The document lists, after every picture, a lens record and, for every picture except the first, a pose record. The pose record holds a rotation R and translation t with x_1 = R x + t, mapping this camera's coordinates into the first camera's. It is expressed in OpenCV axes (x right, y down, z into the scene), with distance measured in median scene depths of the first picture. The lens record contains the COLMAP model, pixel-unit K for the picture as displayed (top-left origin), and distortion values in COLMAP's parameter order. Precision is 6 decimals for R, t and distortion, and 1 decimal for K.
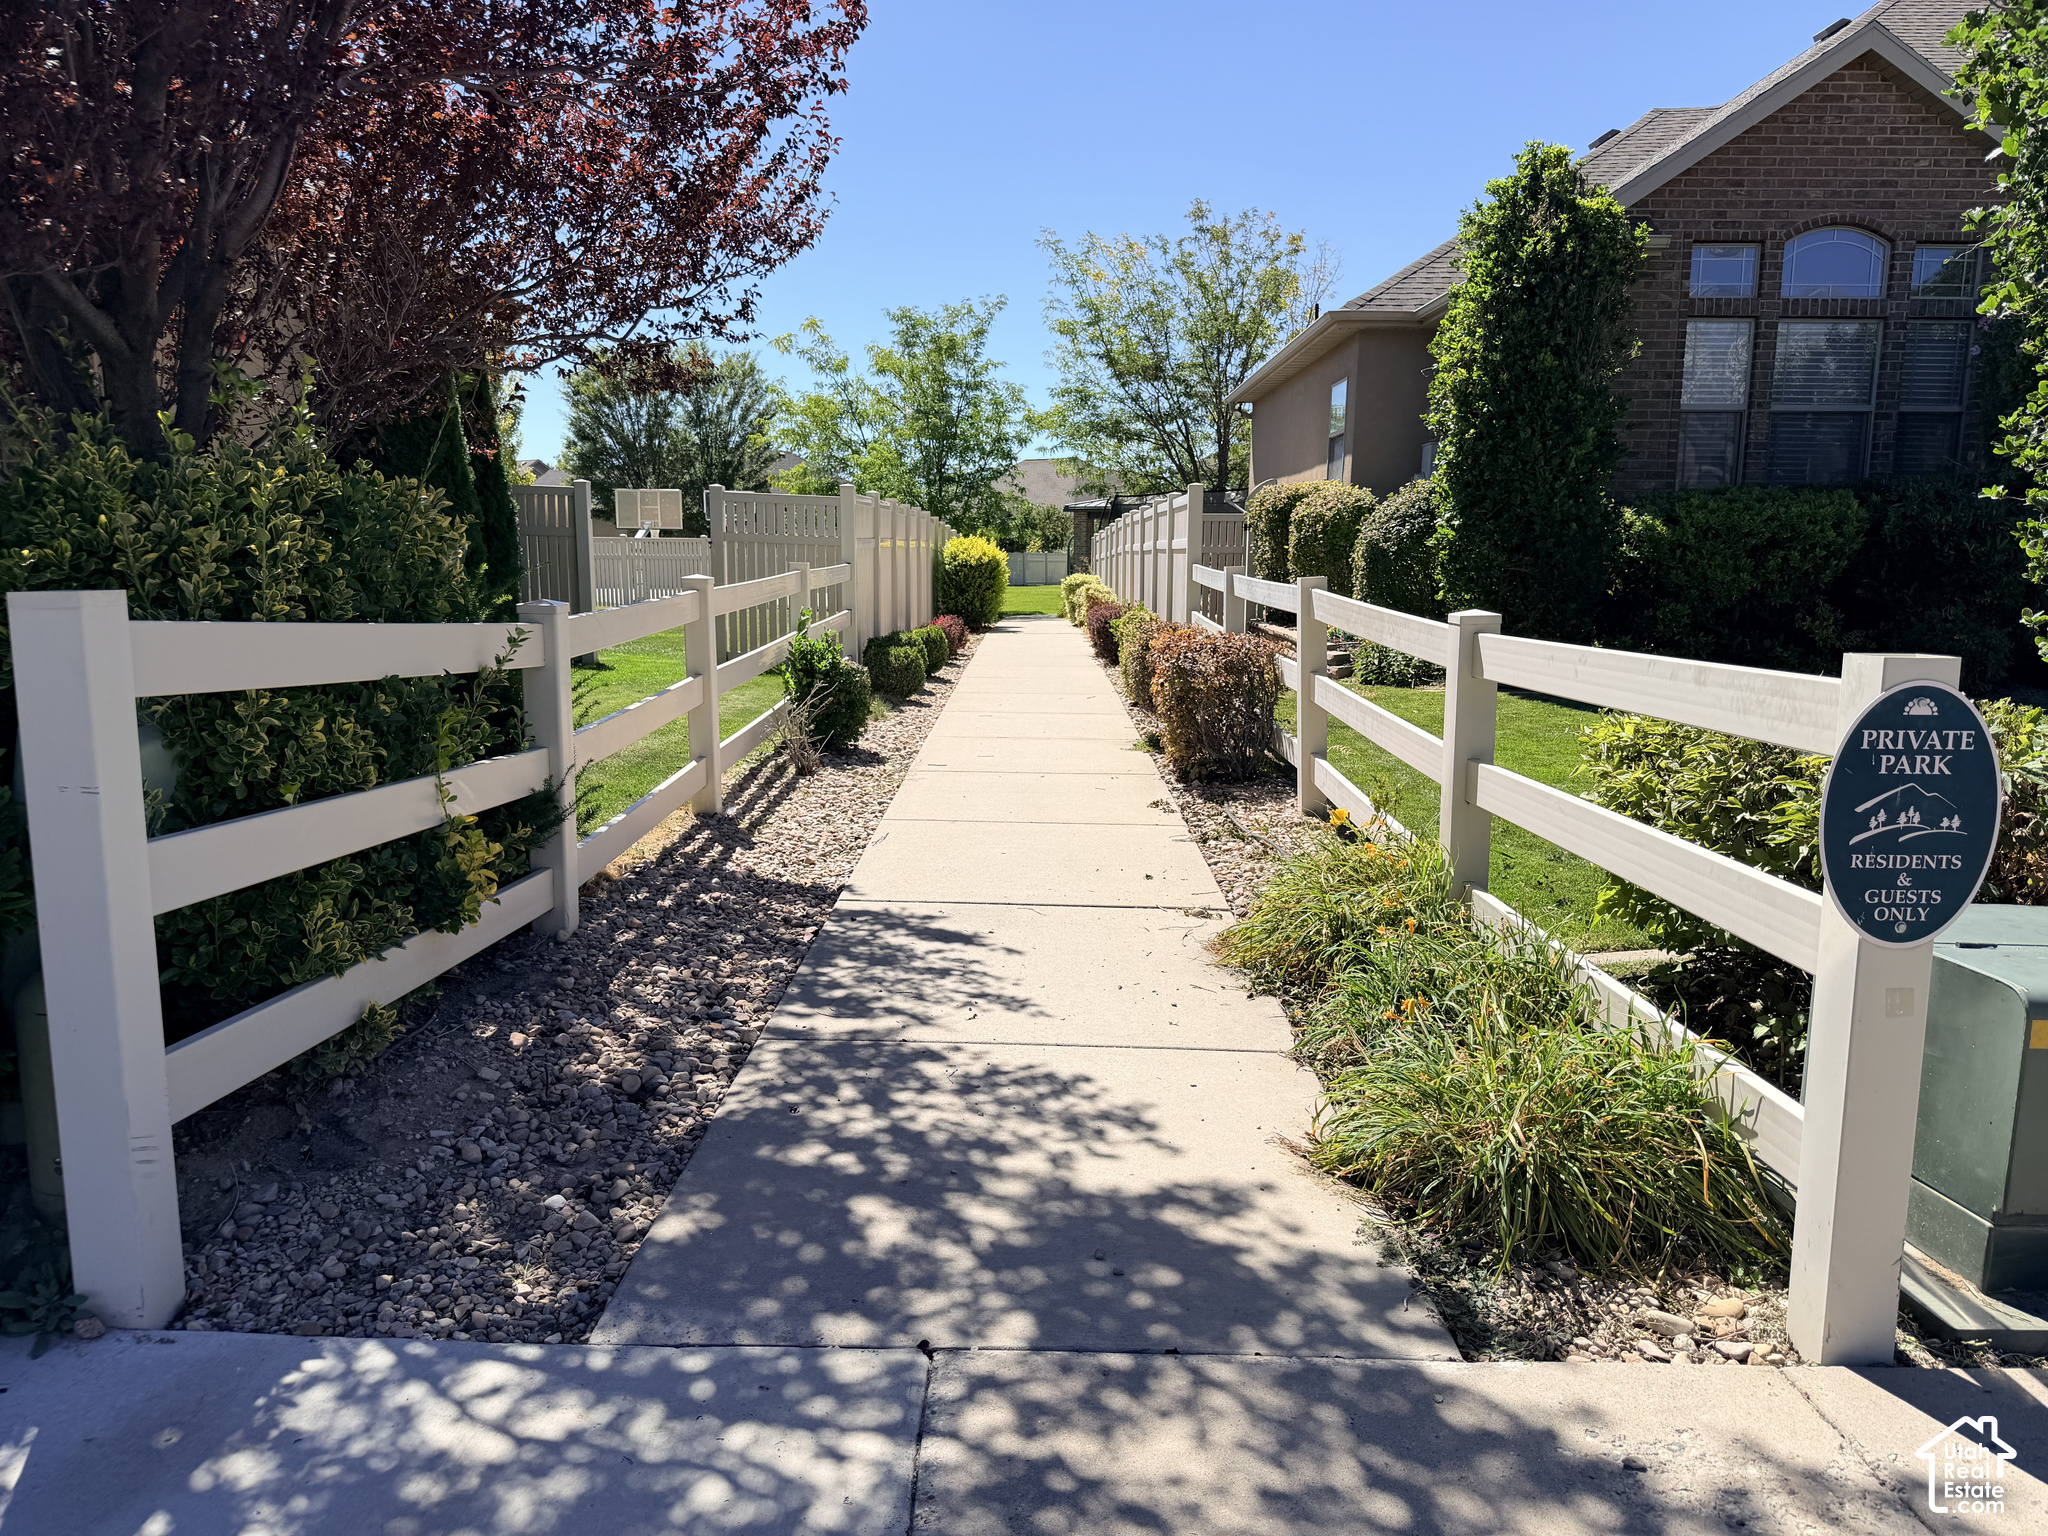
lens RADIAL K [[1434.2, 0, 1024.0], [0, 1434.2, 768.0], [0, 0, 1]] dist [0.070025, -0.114412]
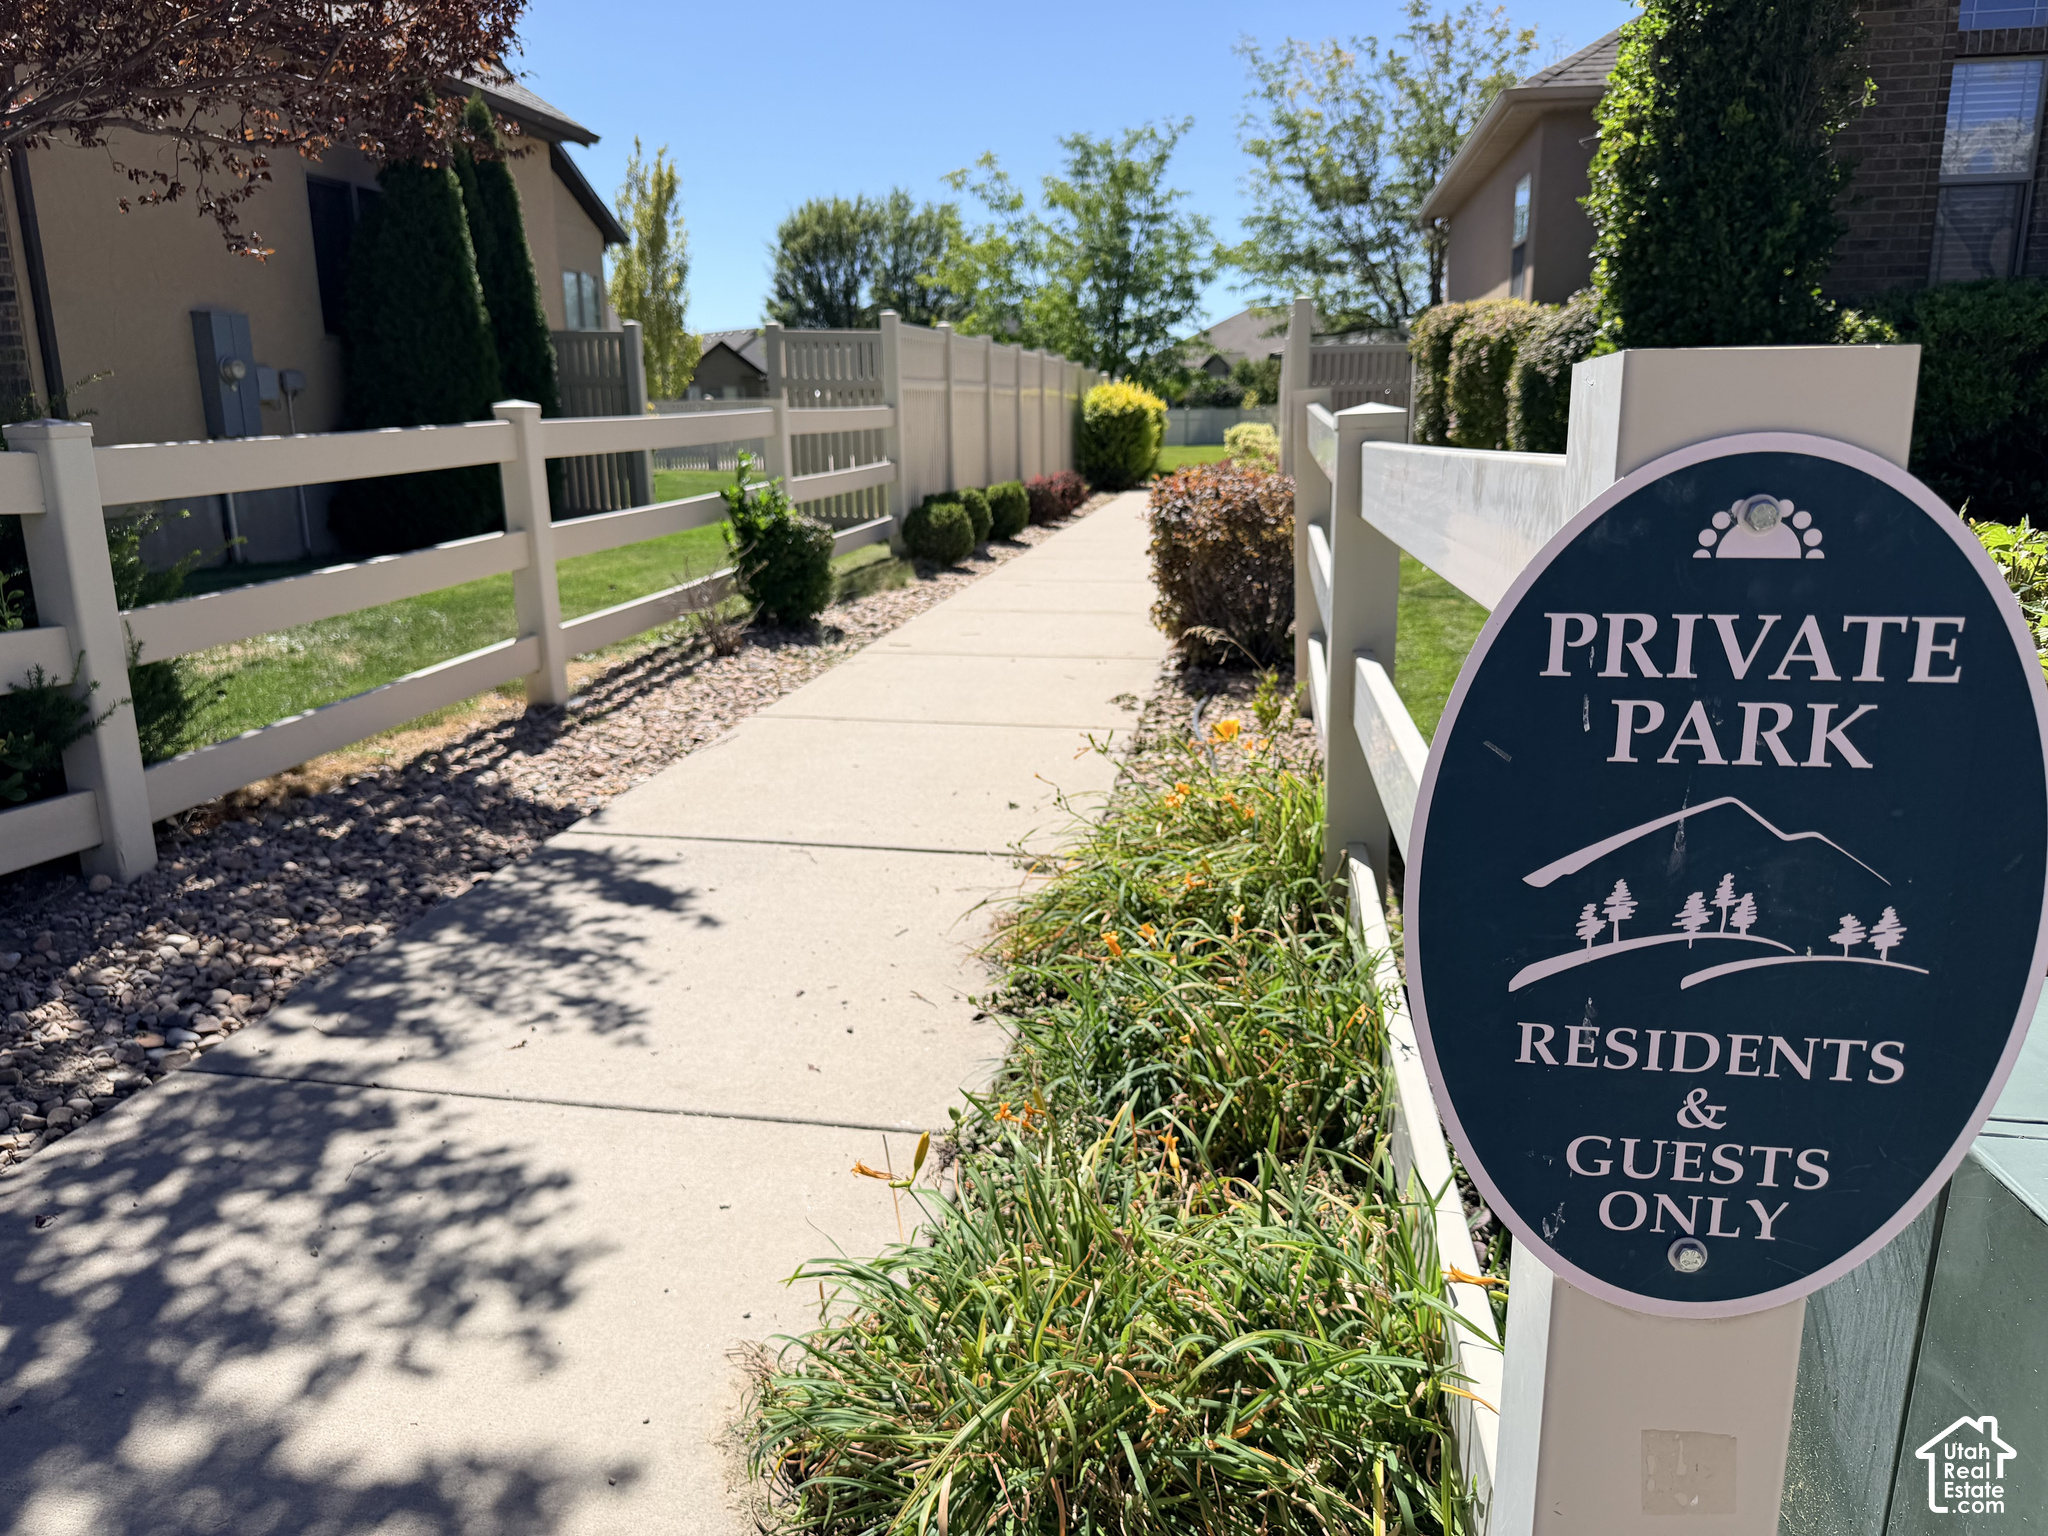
lens RADIAL K [[1503.3, 0, 982.4], [0, 1503.3, 769.1], [0, 0, 1]] dist [0.057566, -0.140074]
pose [[0.987786, 0.017194, -0.154865, 0.242815], [-0.003887, 0.996303, 0.085825, -0.009623], [0.155769, -0.084175, 0.984201, 0.322026]]
